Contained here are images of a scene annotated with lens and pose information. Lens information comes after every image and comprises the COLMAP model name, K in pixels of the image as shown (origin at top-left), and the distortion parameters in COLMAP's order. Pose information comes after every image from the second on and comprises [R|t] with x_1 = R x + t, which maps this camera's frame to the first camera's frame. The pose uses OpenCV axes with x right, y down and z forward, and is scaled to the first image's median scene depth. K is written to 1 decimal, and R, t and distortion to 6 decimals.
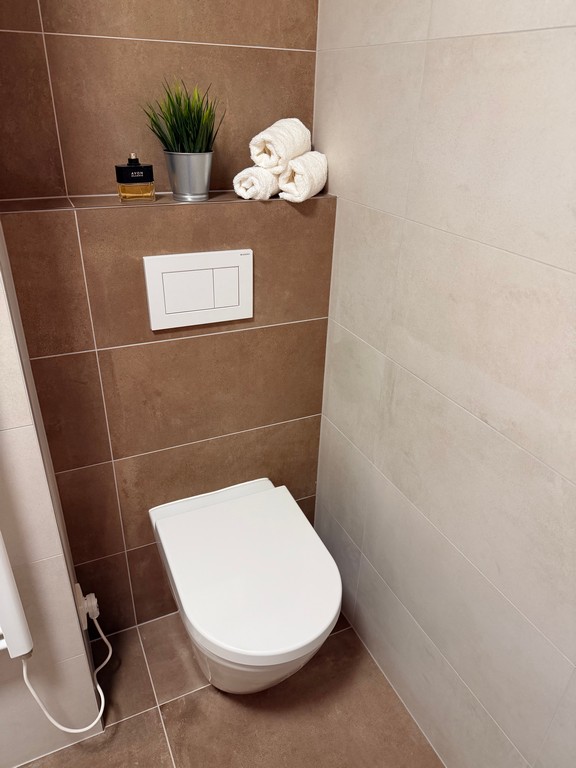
lens RADIAL K [[540.4, 0, 287.5], [0, 540.4, 385.4], [0, 0, 1]] dist [0.008390, -0.022739]
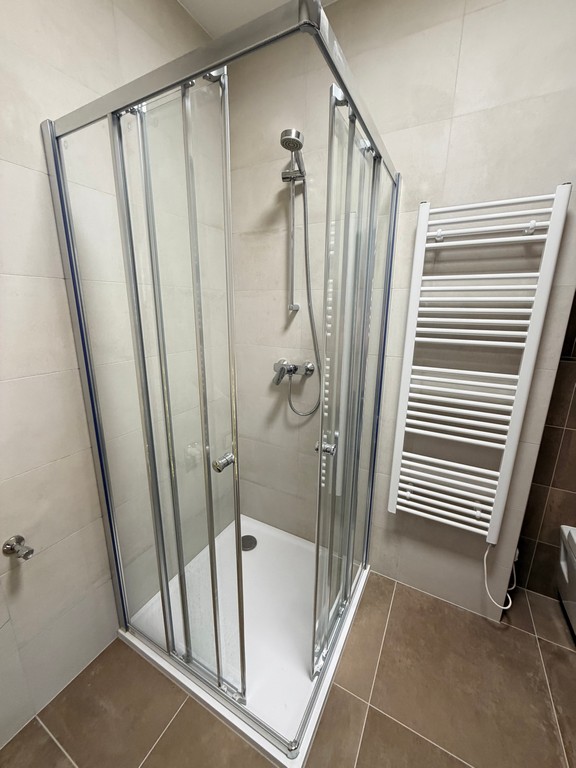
lens RADIAL K [[303.9, 0, 286.3], [0, 303.9, 381.5], [0, 0, 1]] dist [-0.002971, -0.001155]
pose [[0.587385, 0.171355, -0.790959, -0.087663], [-0.378699, 0.921924, -0.081504, 0.230237], [0.715238, 0.347409, 0.606416, -0.430086]]
